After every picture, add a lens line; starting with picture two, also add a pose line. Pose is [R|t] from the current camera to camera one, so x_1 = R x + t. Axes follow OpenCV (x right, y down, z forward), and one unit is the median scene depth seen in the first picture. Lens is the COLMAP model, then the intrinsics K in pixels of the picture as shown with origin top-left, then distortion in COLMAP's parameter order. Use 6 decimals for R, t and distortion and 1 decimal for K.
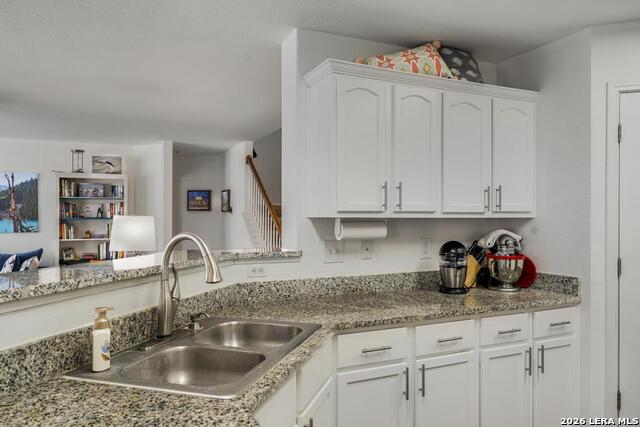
lens RADIAL K [[452.5, 0, 315.6], [0, 452.5, 216.4], [0, 0, 1]] dist [-0.011778, 0.004572]
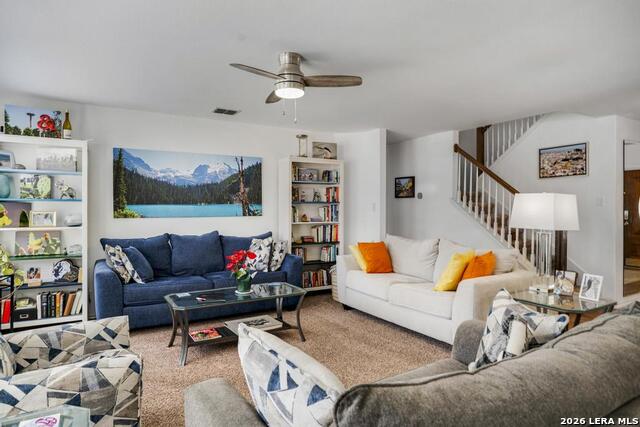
lens RADIAL K [[381.6, 0, 321.4], [0, 381.6, 214.9], [0, 0, 1]] dist [0.001678, 0.000310]
pose [[0.994410, -0.000669, 0.105586, -0.585566], [-0.001513, 0.999787, 0.020585, 0.015635], [-0.105577, -0.020630, 0.994197, 0.134370]]
